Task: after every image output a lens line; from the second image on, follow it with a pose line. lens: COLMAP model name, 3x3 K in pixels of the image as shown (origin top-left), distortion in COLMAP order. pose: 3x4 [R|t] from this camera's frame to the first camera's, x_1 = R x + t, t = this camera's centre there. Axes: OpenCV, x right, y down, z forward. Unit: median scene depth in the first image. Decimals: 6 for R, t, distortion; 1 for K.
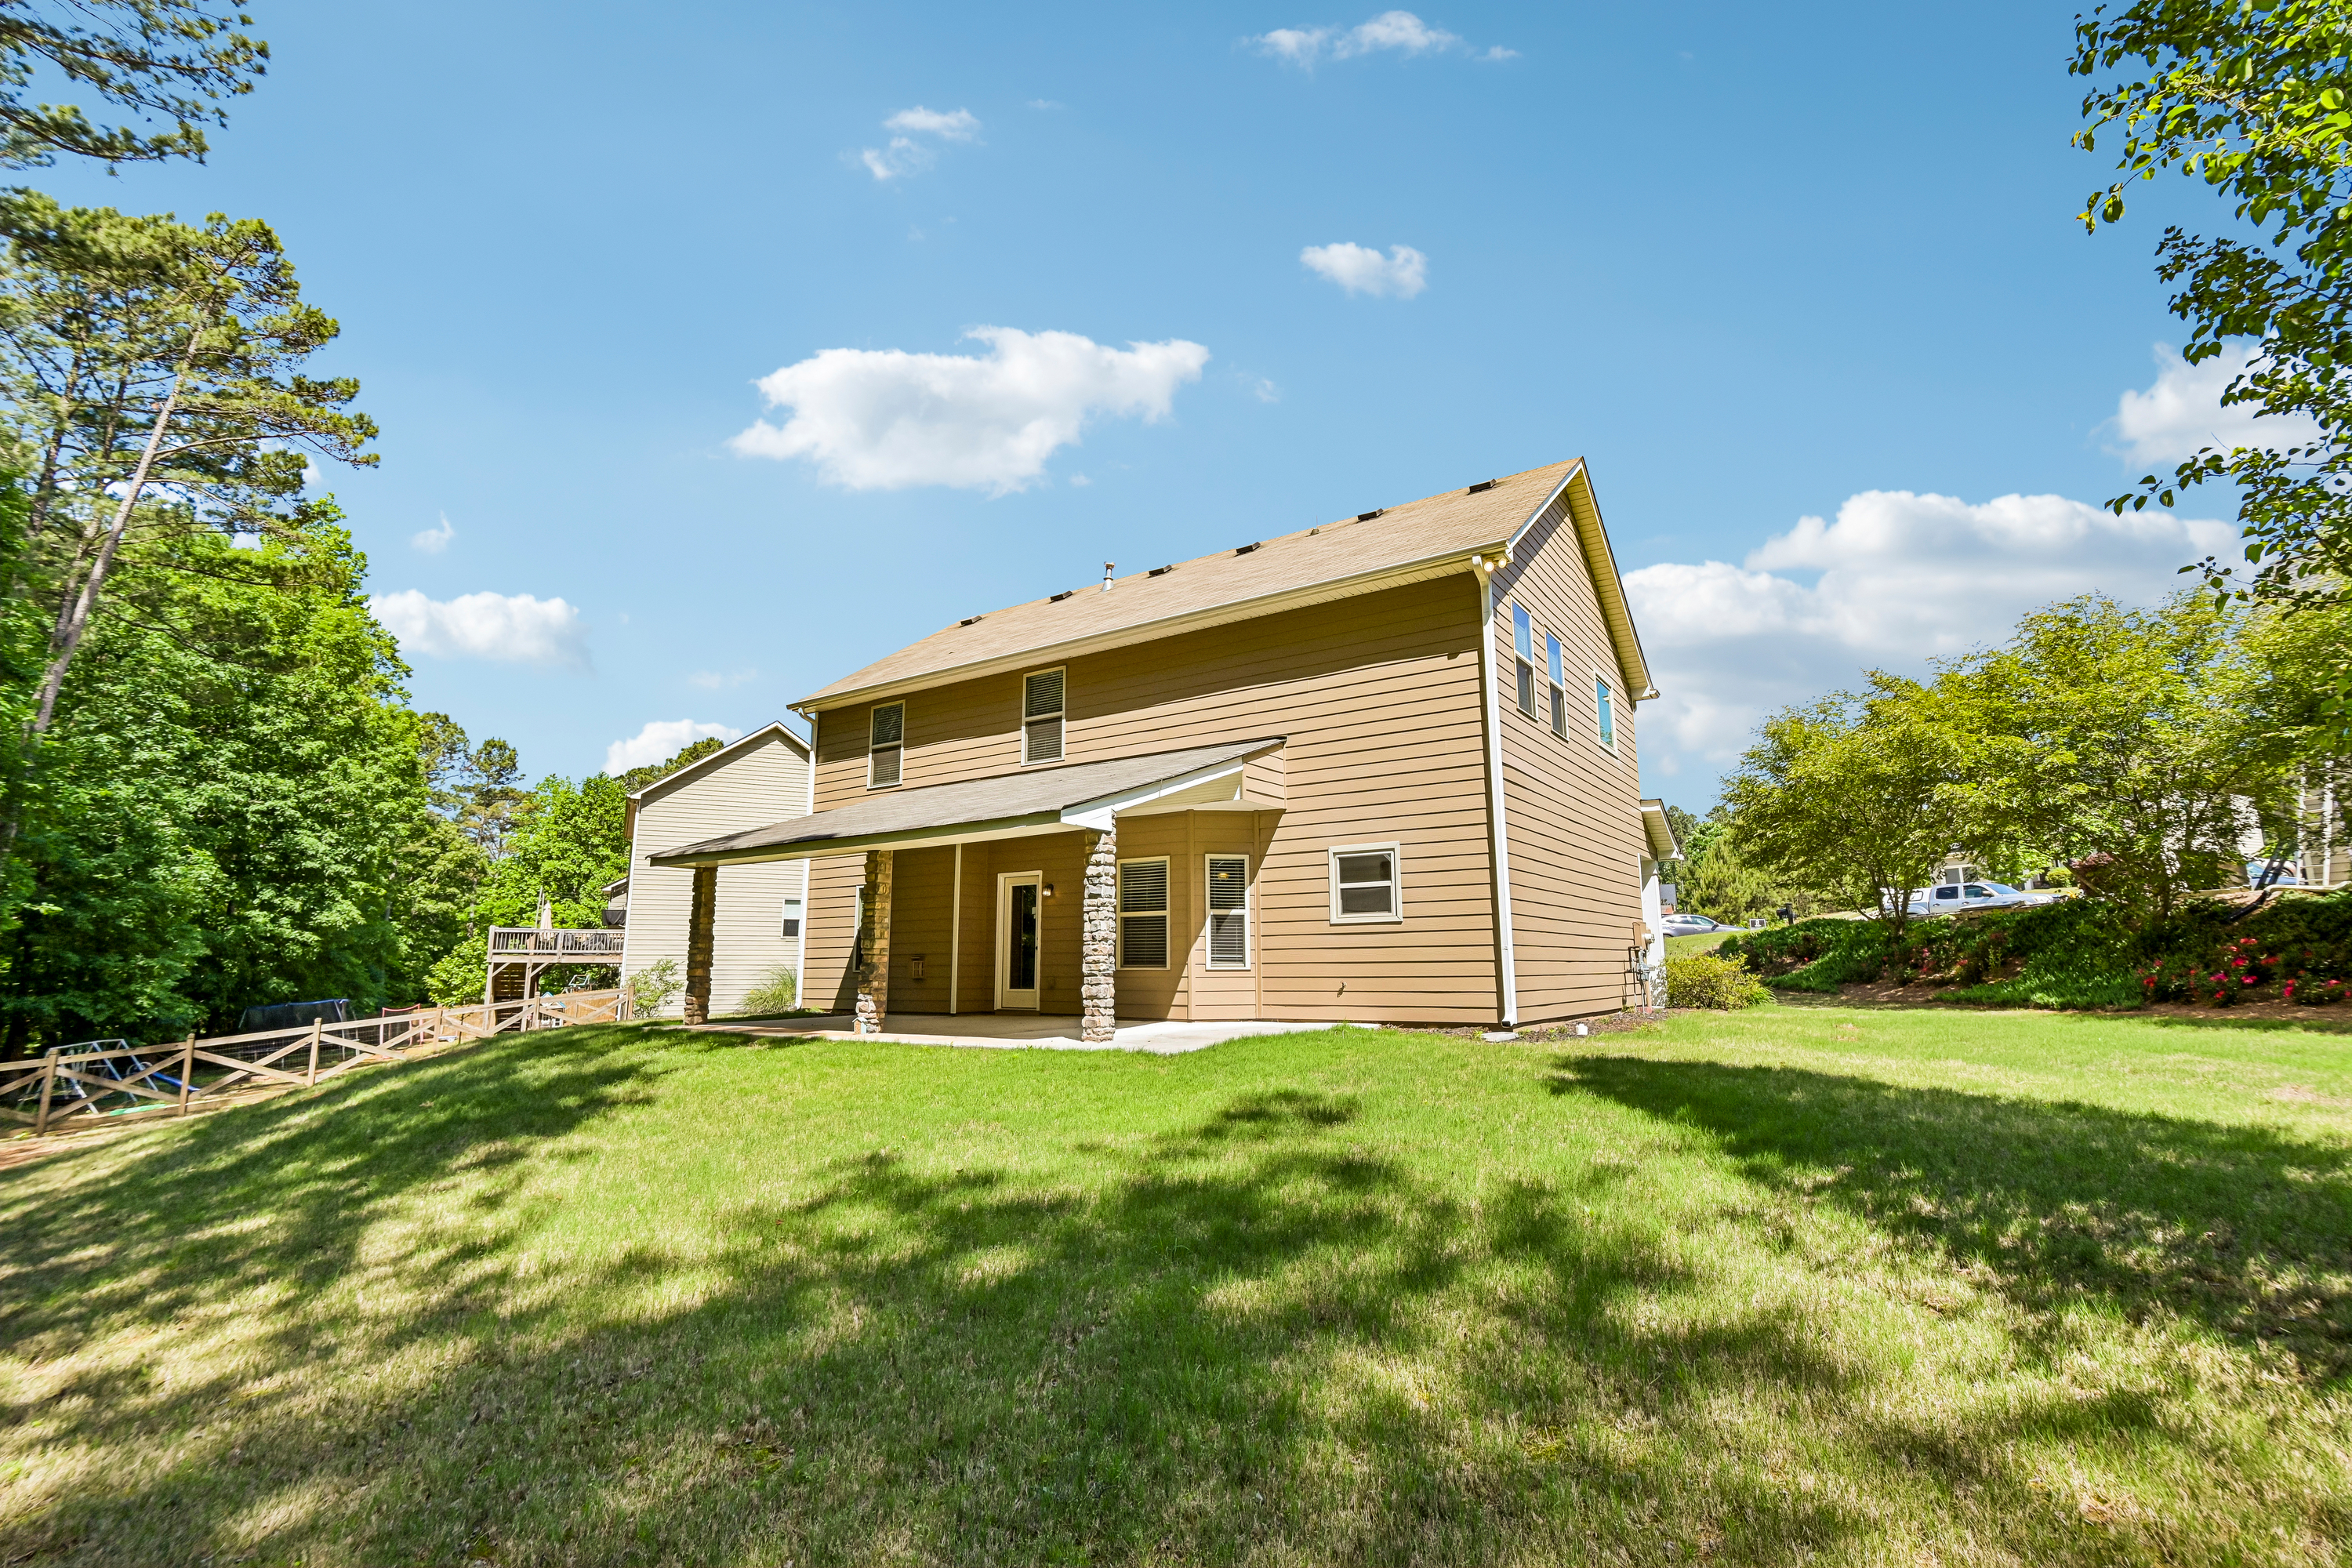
lens RADIAL K [[1066.8, 0, 1200.7], [0, 1066.8, 788.4], [0, 0, 1]] dist [-0.010277, -0.002858]
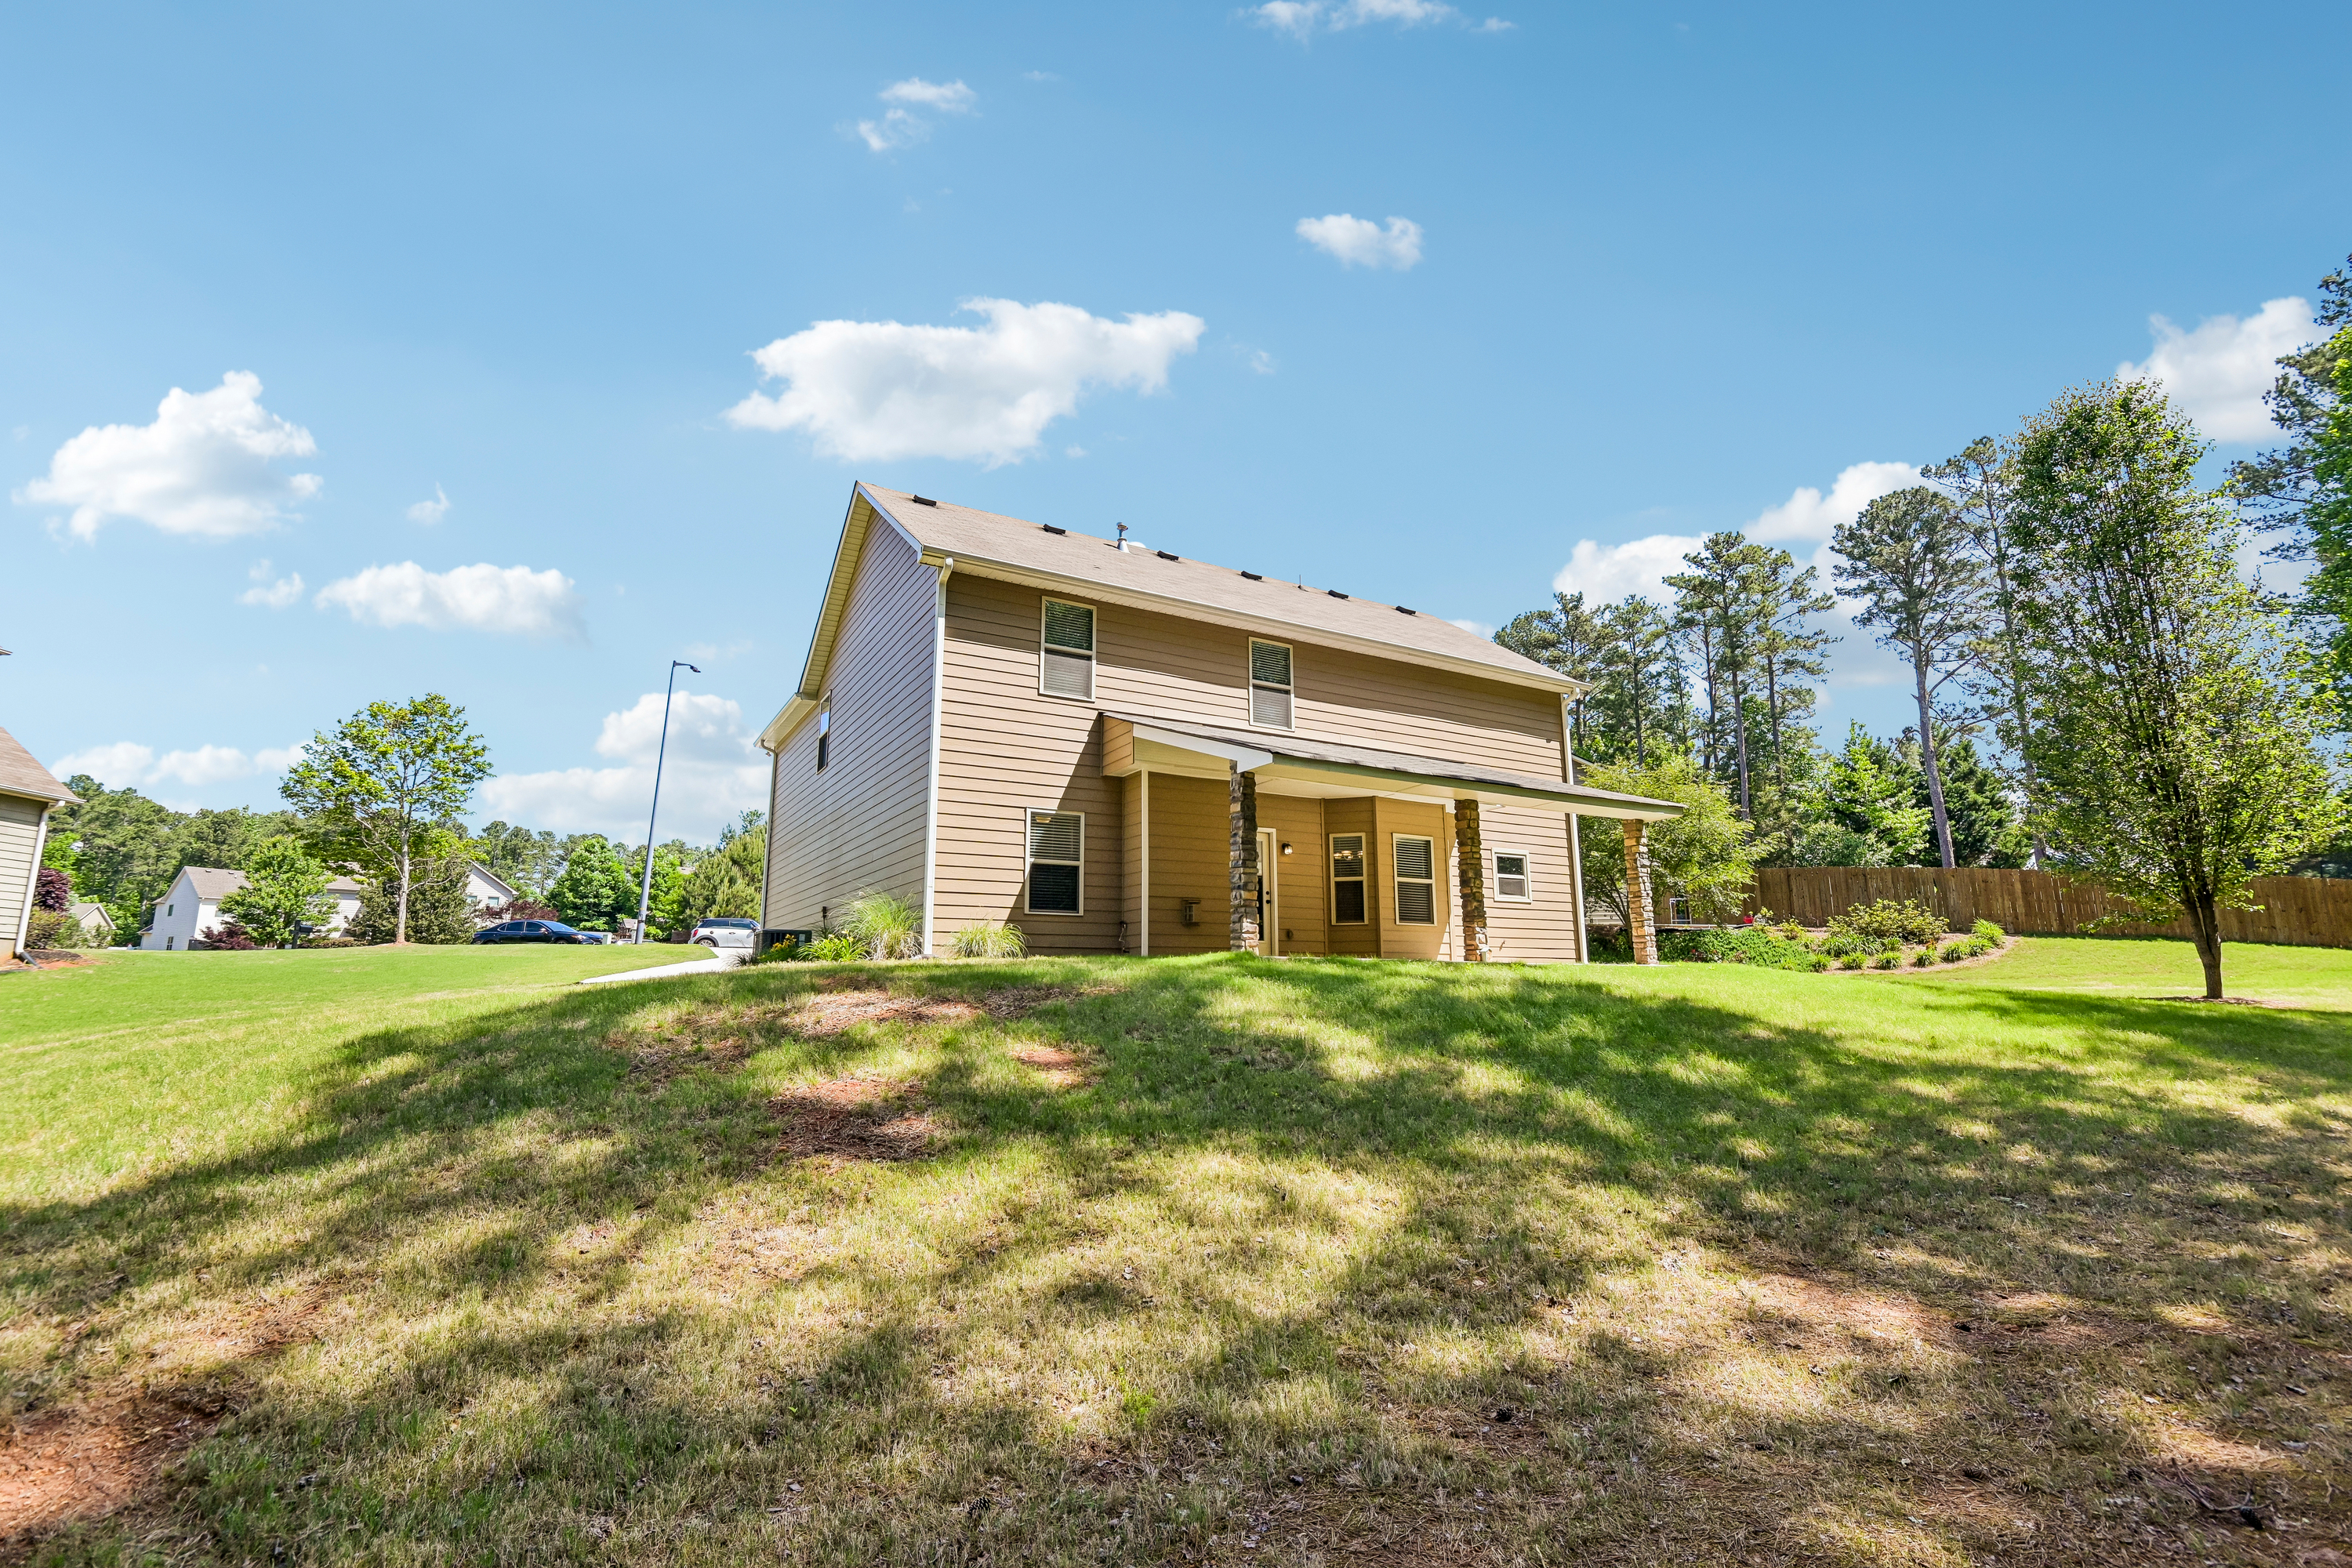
lens RADIAL K [[1066.8, 0, 1183.3], [0, 1066.8, 780.3], [0, 0, 1]] dist [-0.010277, -0.002858]
pose [[0.436711, 0.182895, 0.880814, -1.028079], [-0.151197, 0.980110, -0.128549, 0.163418], [-0.886805, -0.077038, 0.455678, 0.550419]]
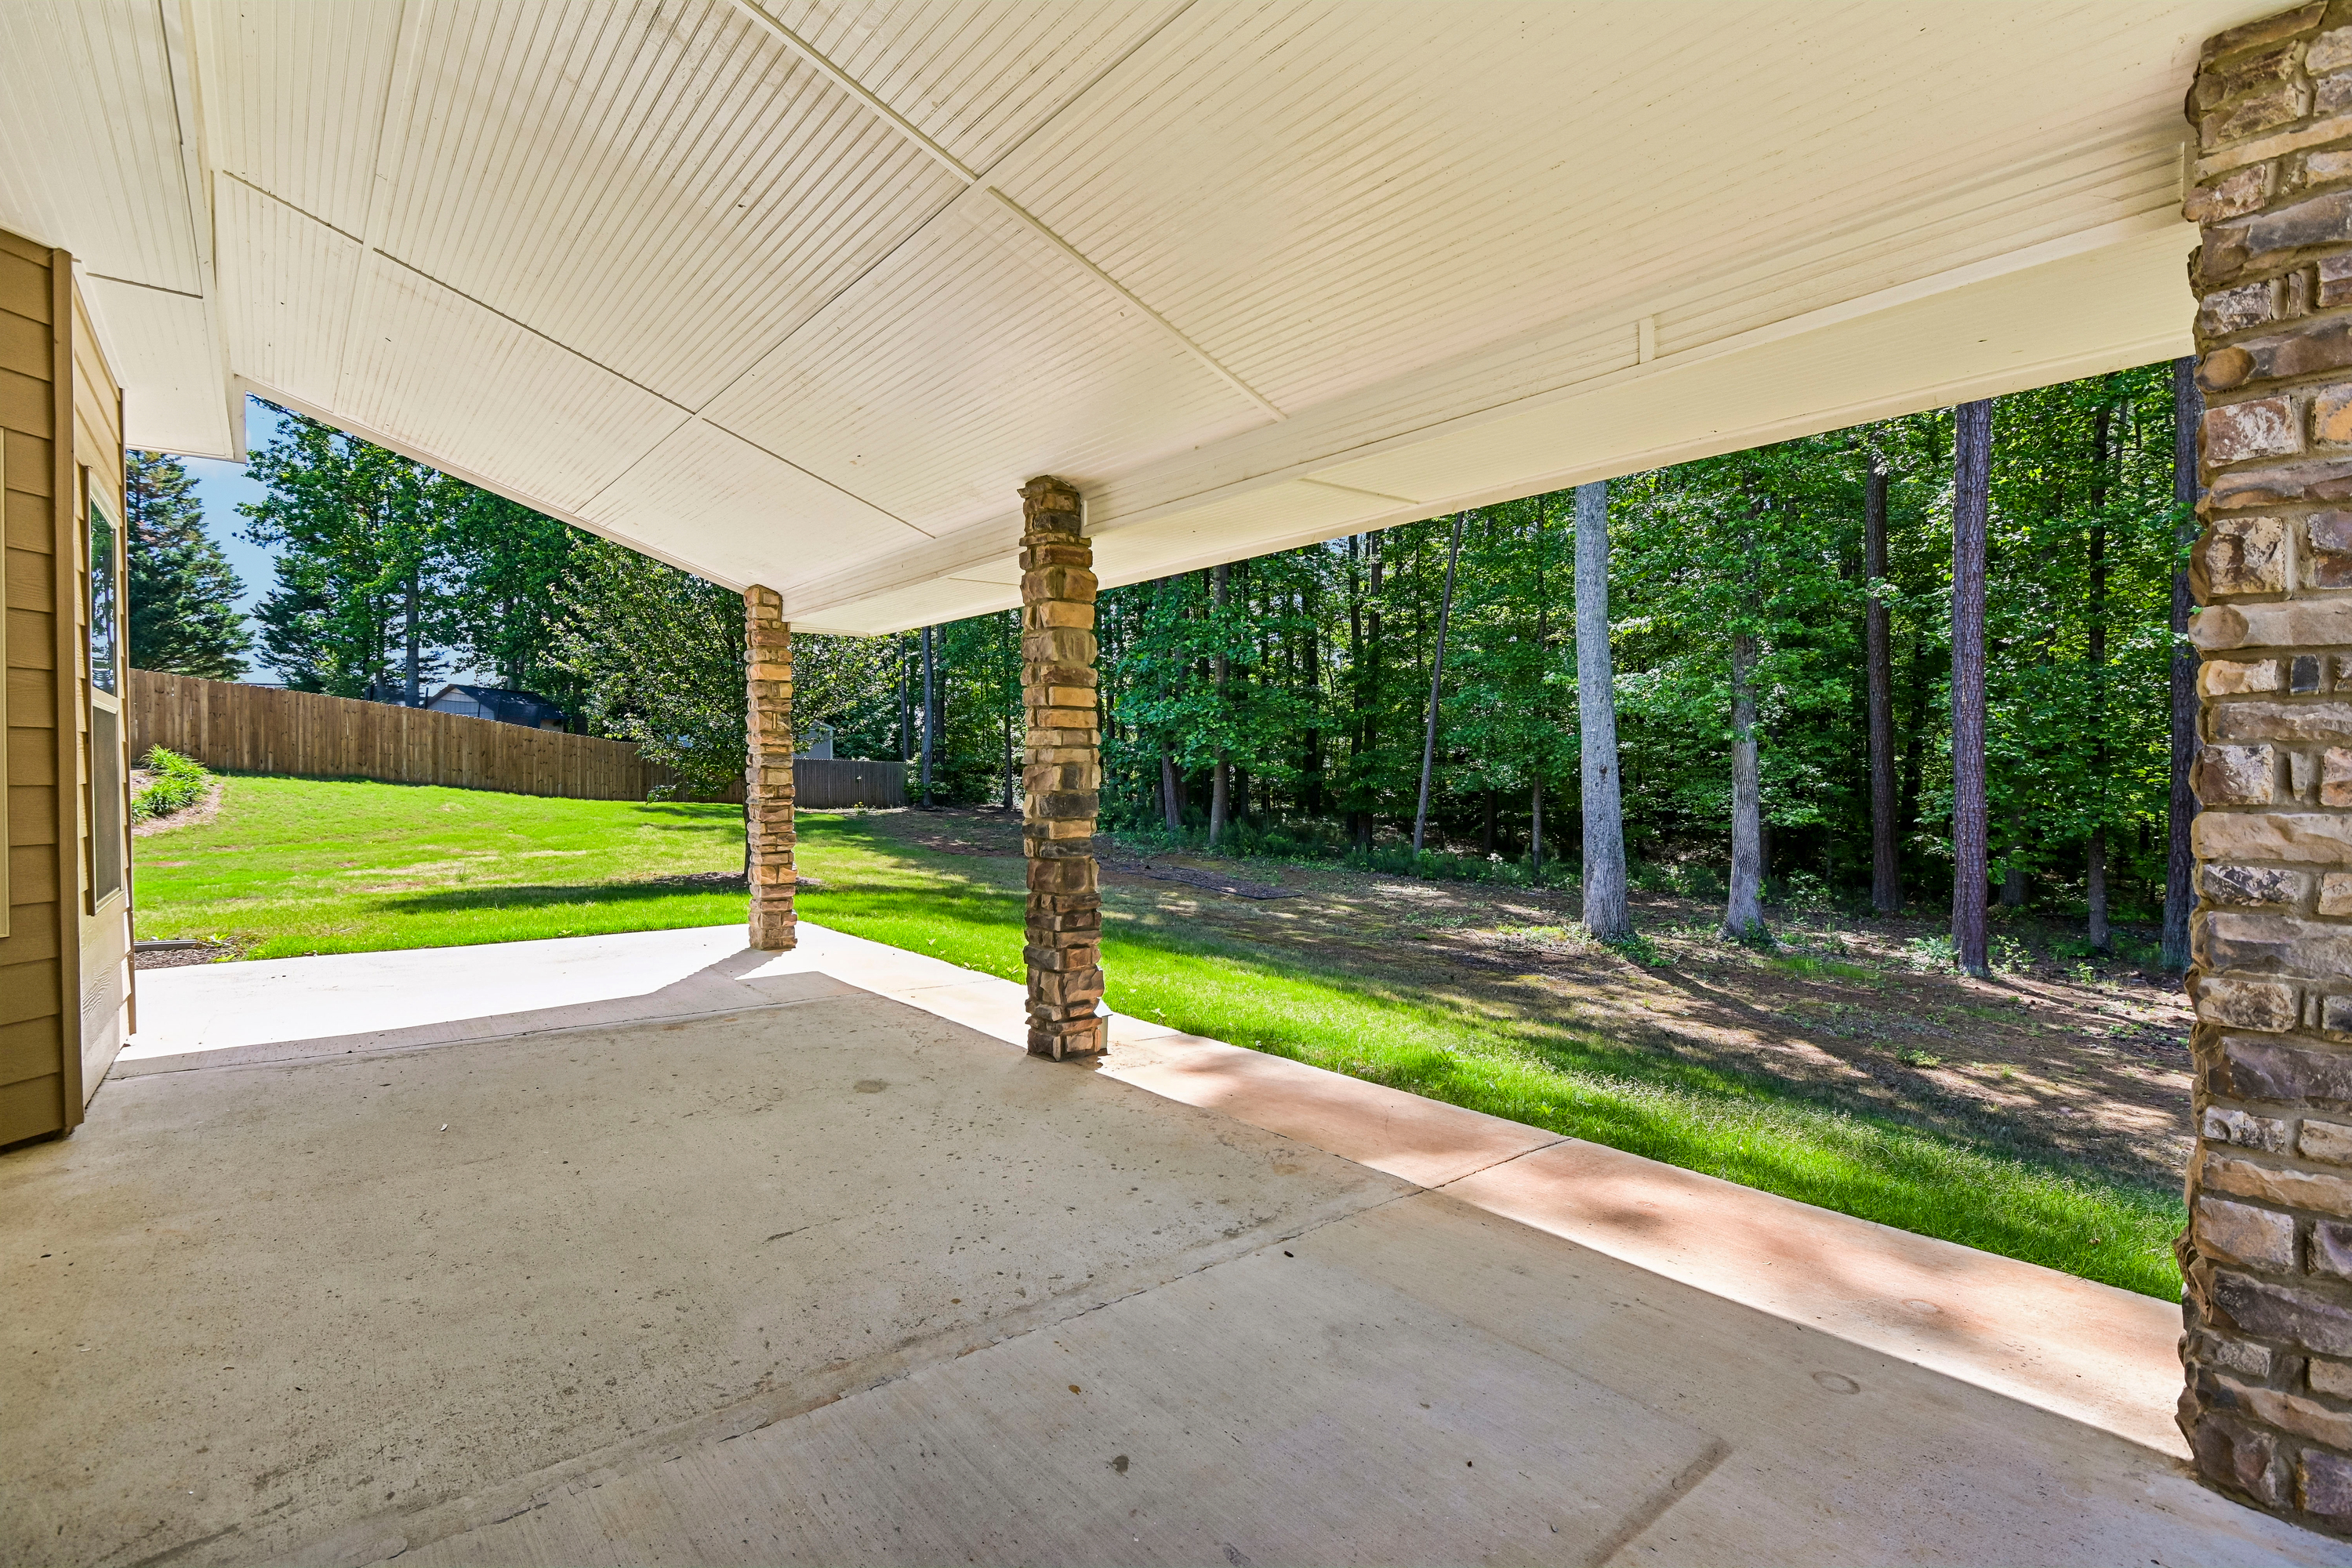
lens RADIAL K [[1066.8, 0, 1177.1], [0, 1066.8, 779.2], [0, 0, 1]] dist [-0.010277, -0.002858]
pose [[-0.959457, 0.005748, 0.281796, -0.299420], [-0.038858, 0.987548, -0.152445, 0.132429], [-0.279163, -0.157215, -0.947286, 0.926400]]
